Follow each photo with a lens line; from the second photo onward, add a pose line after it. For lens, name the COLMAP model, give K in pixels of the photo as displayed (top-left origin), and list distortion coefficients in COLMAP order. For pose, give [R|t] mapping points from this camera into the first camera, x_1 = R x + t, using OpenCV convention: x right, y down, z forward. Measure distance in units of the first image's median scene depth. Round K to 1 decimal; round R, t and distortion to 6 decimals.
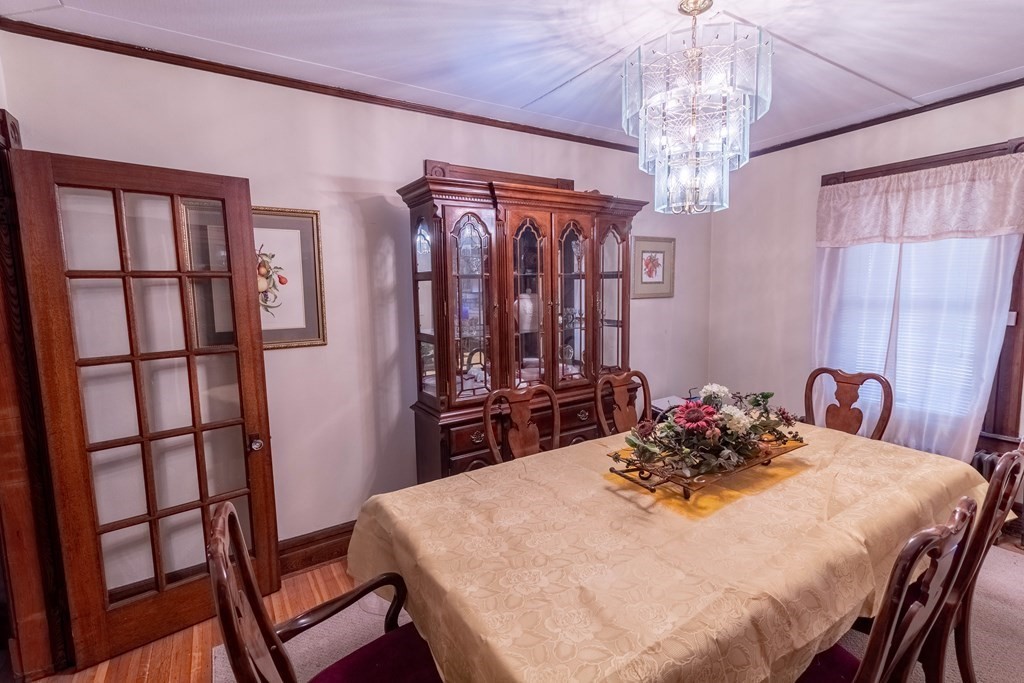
lens RADIAL K [[472.0, 0, 512.0], [0, 472.0, 341.5], [0, 0, 1]] dist [-0.001727, -0.000383]
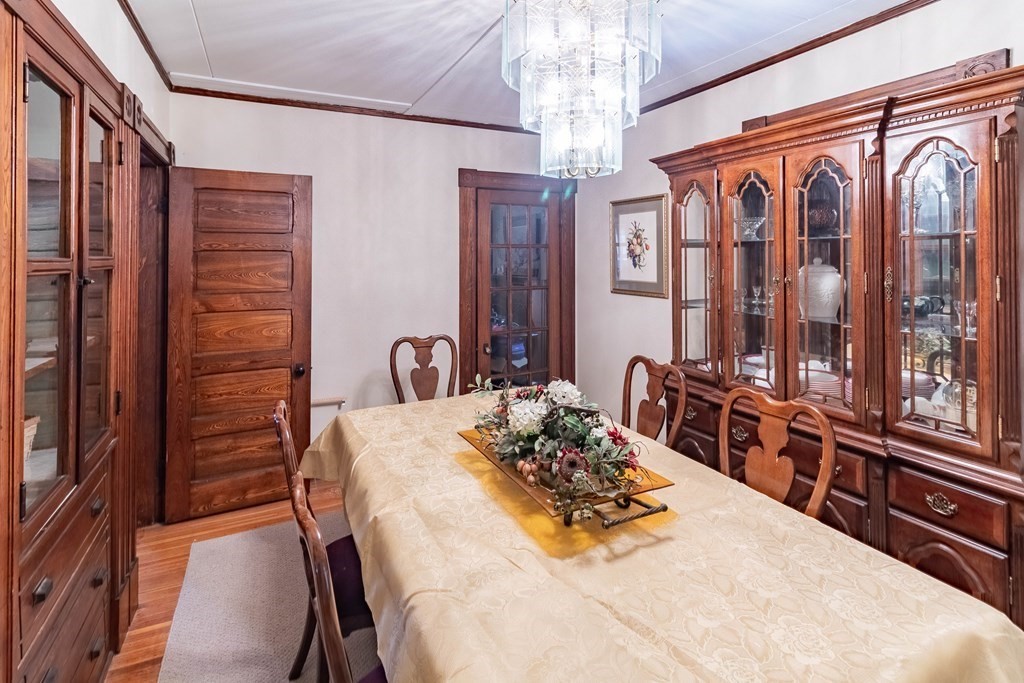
lens RADIAL K [[506.4, 0, 512.6], [0, 506.4, 264.1], [0, 0, 1]] dist [0.026513, -0.000145]
pose [[-0.112165, 0.040356, -0.992870, 0.969156], [-0.106064, 0.992981, 0.052343, -0.110545], [0.988013, 0.111179, -0.107097, 0.733398]]
